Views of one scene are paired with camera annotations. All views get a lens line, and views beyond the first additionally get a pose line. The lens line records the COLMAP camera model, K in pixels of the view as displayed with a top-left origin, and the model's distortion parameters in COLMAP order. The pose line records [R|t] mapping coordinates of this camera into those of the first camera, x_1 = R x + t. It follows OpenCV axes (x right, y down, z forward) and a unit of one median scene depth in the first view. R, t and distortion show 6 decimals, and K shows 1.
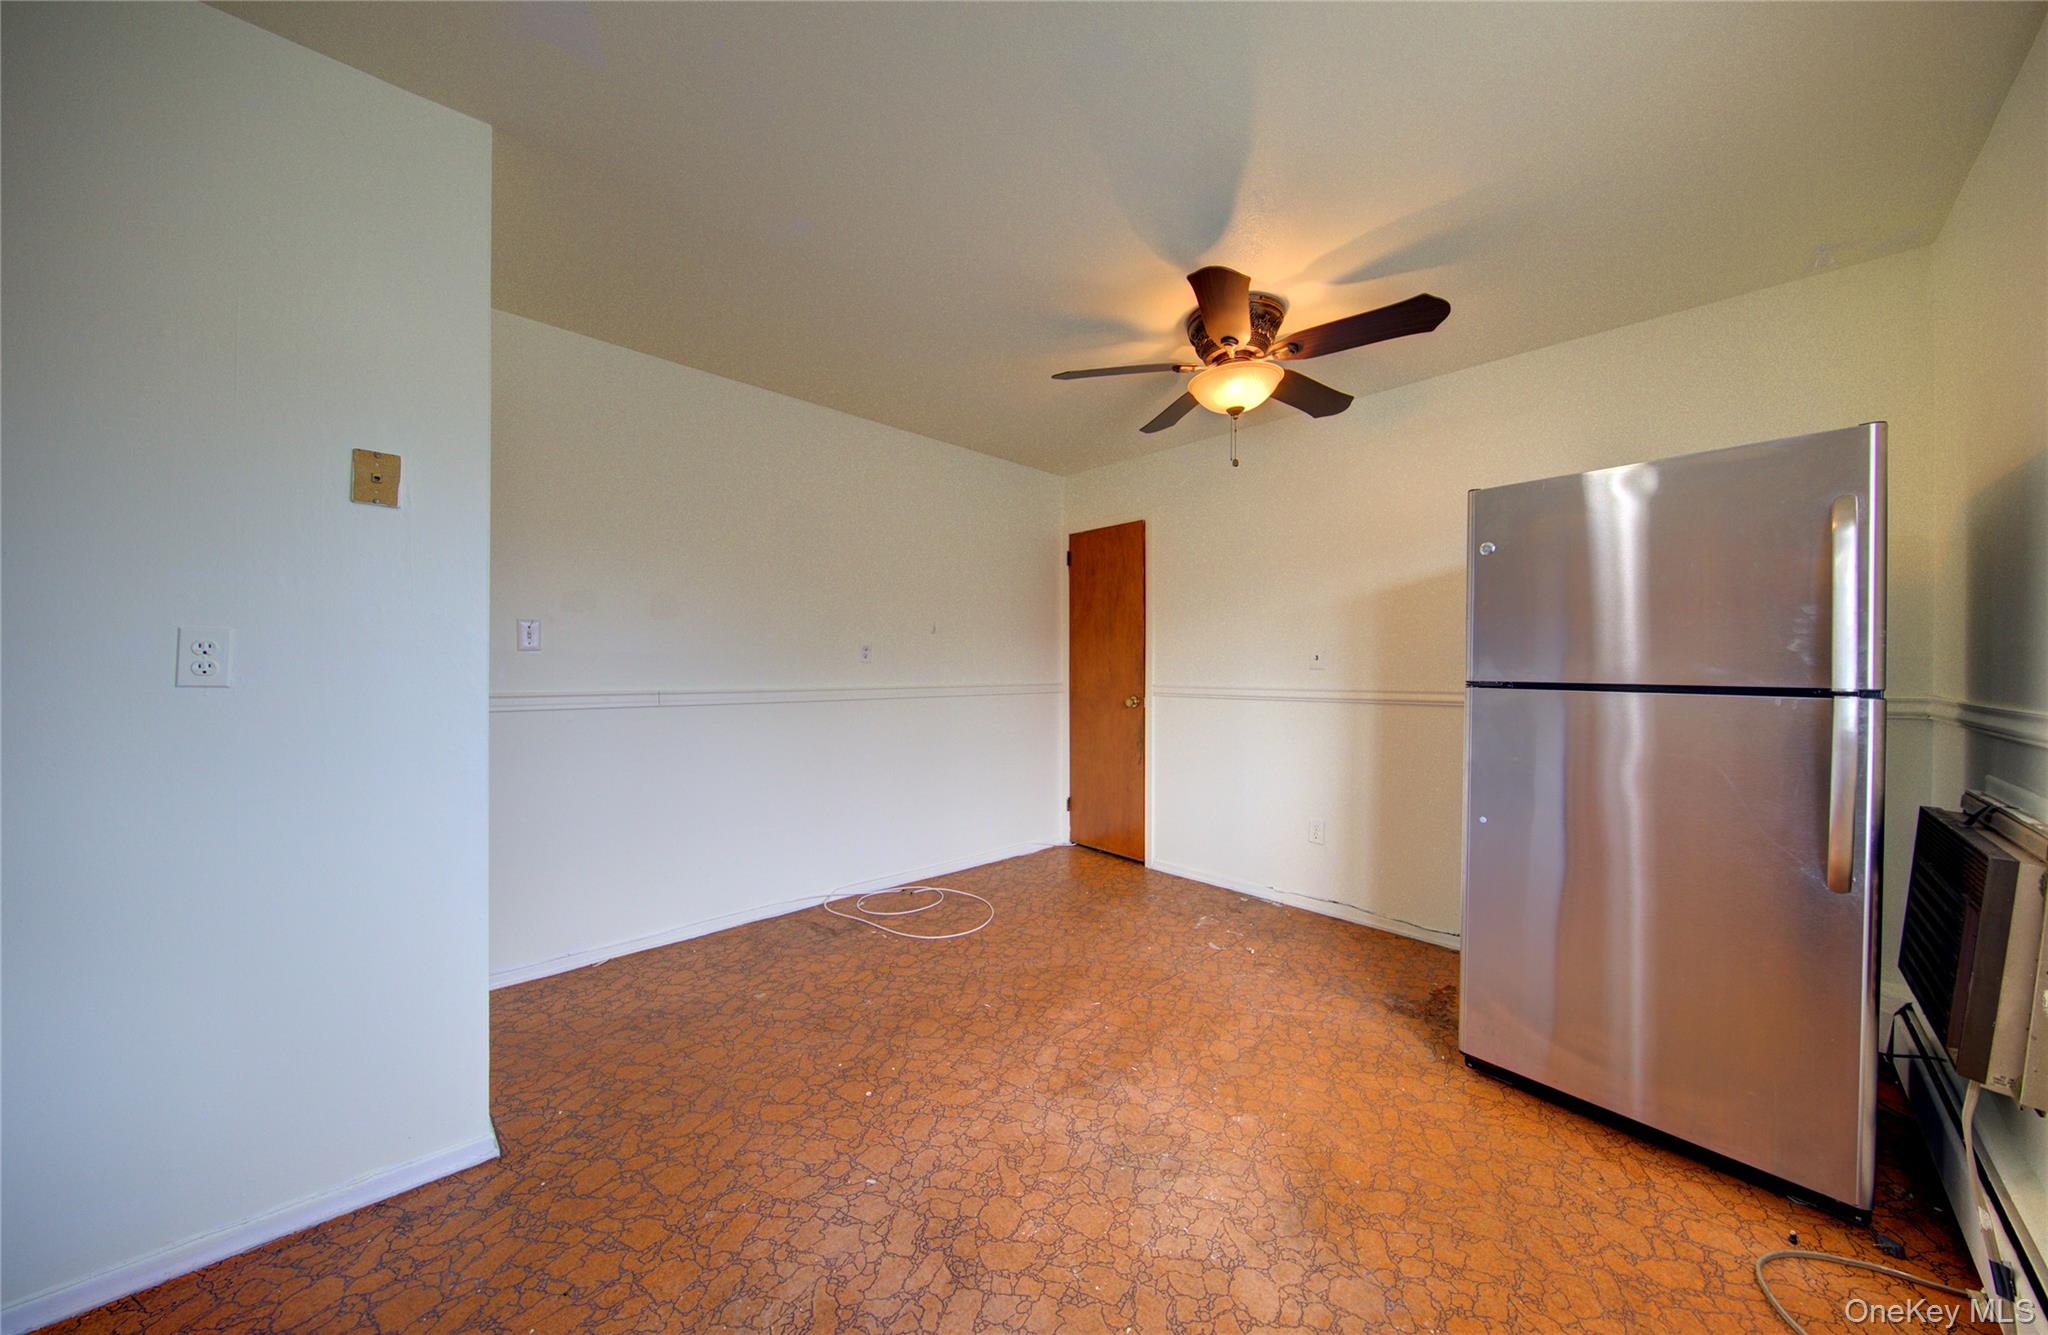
lens RADIAL K [[672.7, 0, 1013.4], [0, 672.7, 669.6], [0, 0, 1]] dist [-0.002154, -0.000149]
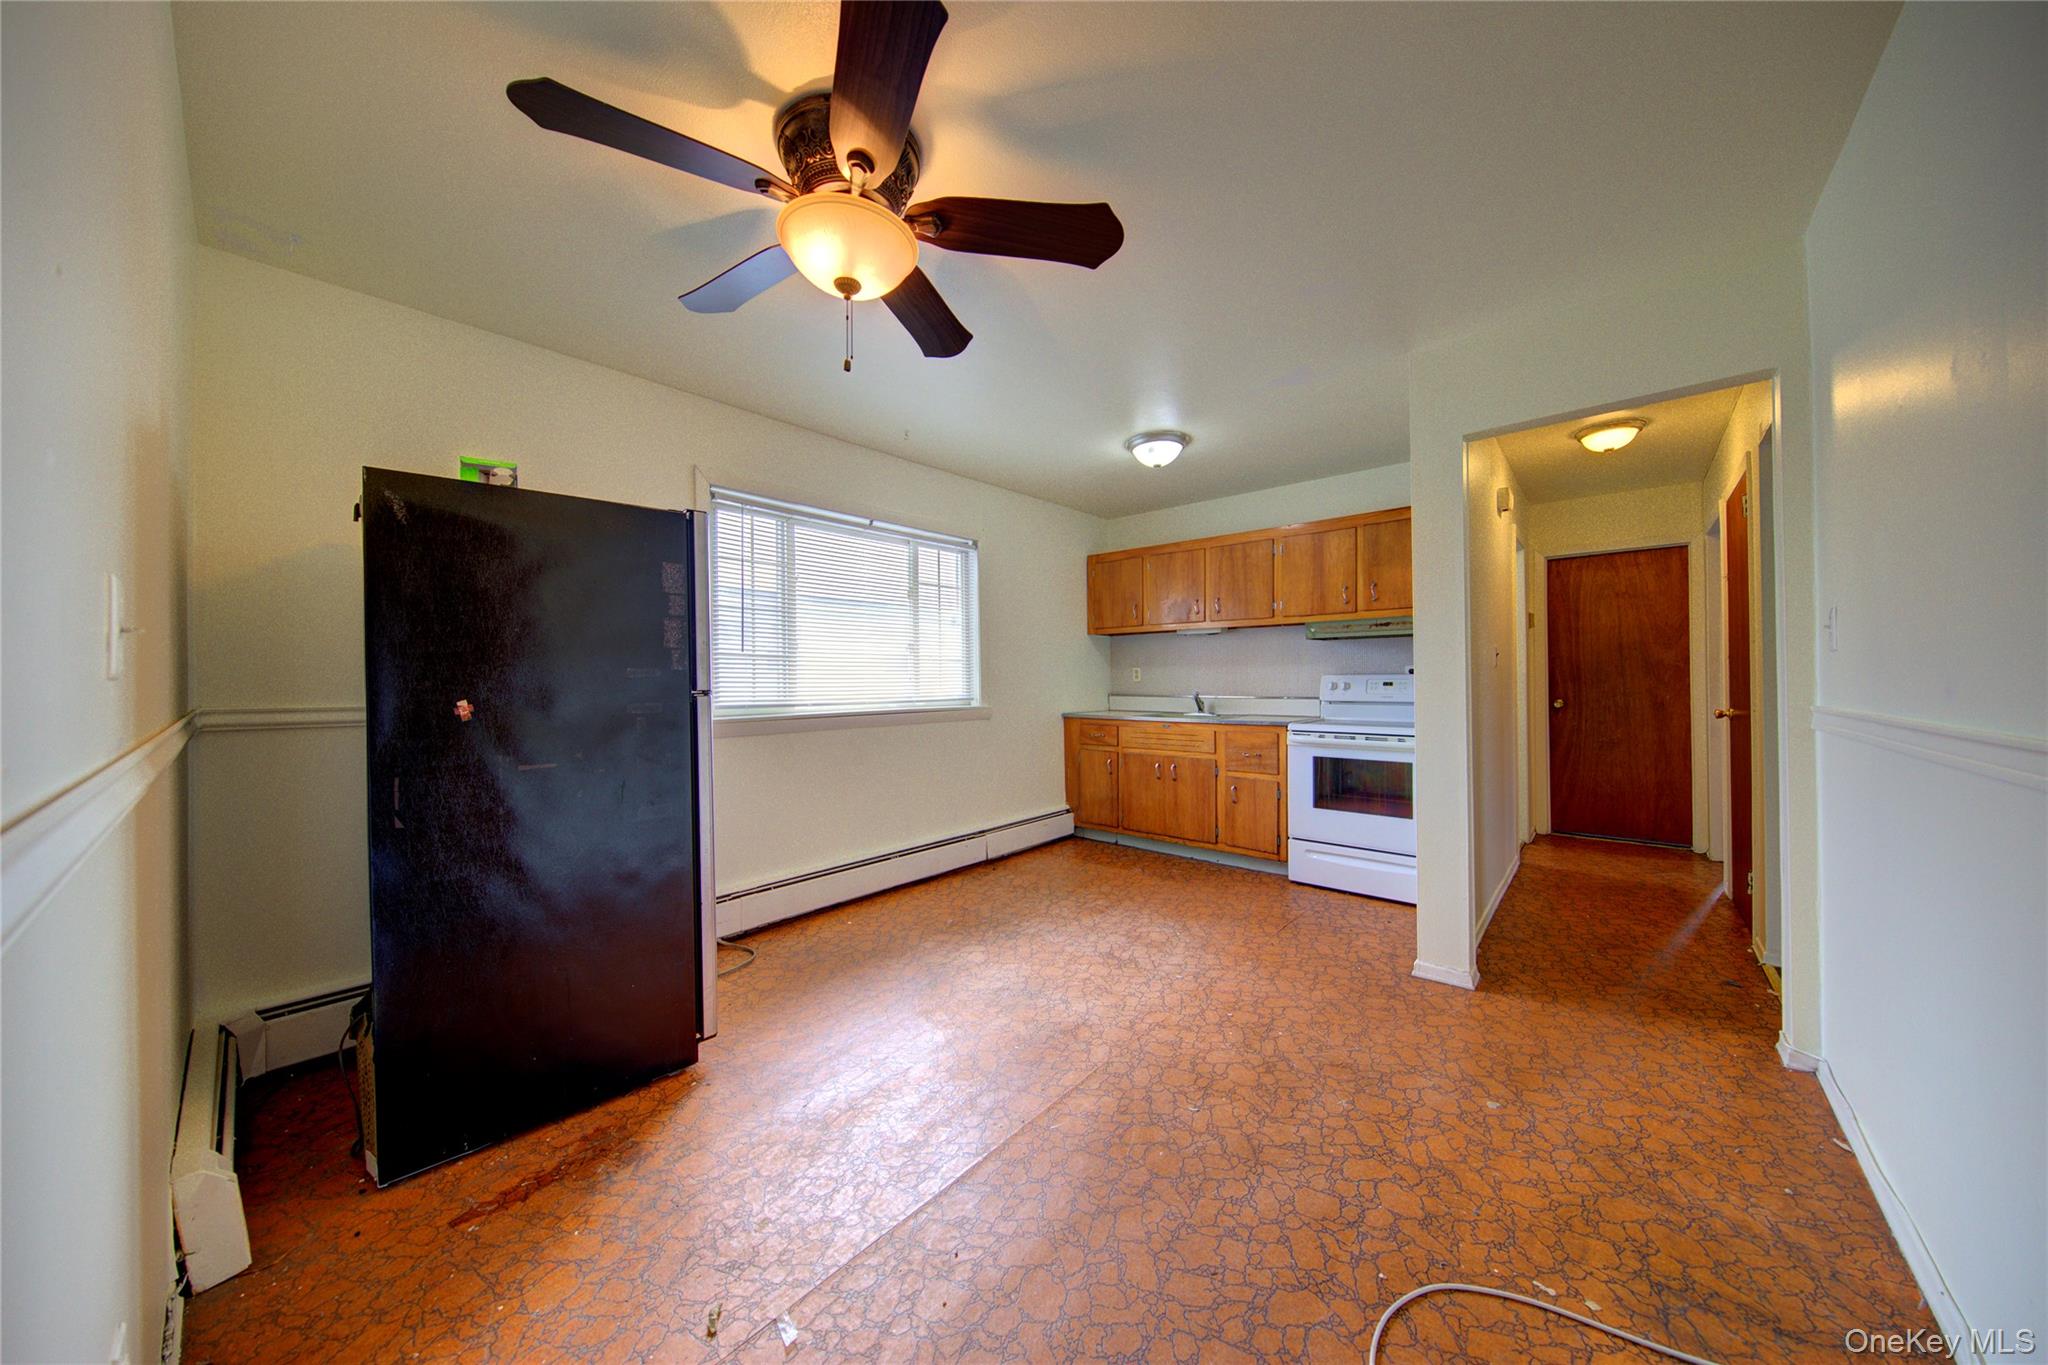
lens RADIAL K [[677.1, 0, 1018.2], [0, 677.1, 678.5], [0, 0, 1]] dist [-0.001349, -0.001164]
pose [[-0.995365, 0.003333, -0.096114, 0.339210], [0.003314, 0.999994, 0.000358, -0.000245], [0.096115, 0.000038, -0.995370, 2.520308]]
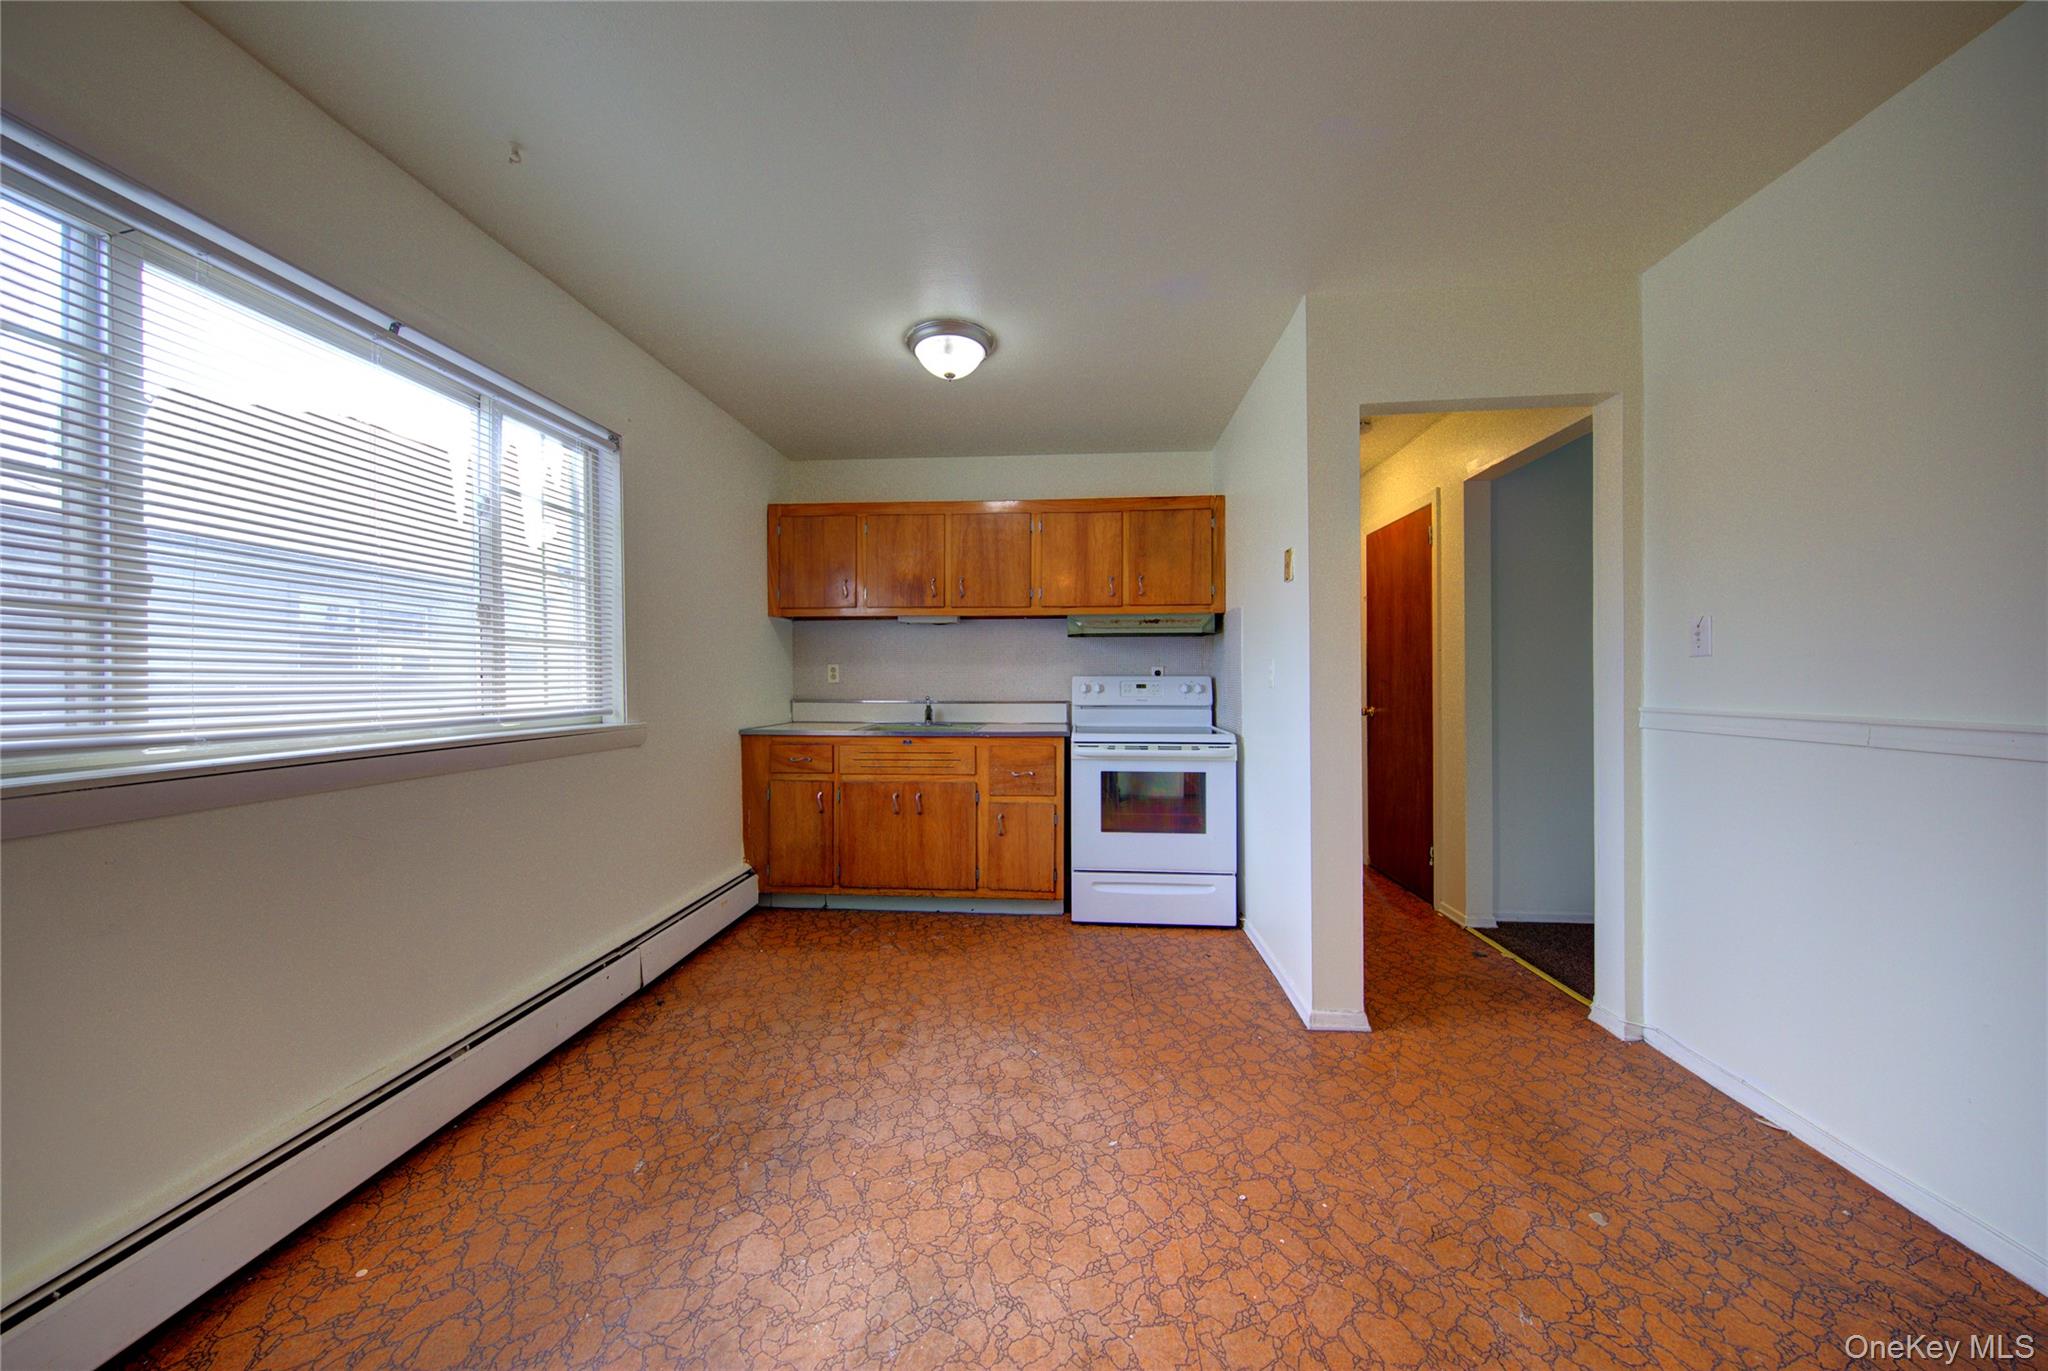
lens RADIAL K [[677.1, 0, 1025.2], [0, 677.1, 685.6], [0, 0, 1]] dist [-0.001349, -0.001164]
pose [[-0.734596, 0.003096, -0.678497, 0.604075], [-0.003501, 0.999959, 0.008354, 0.004760], [0.678495, 0.008512, -0.734555, 1.607598]]
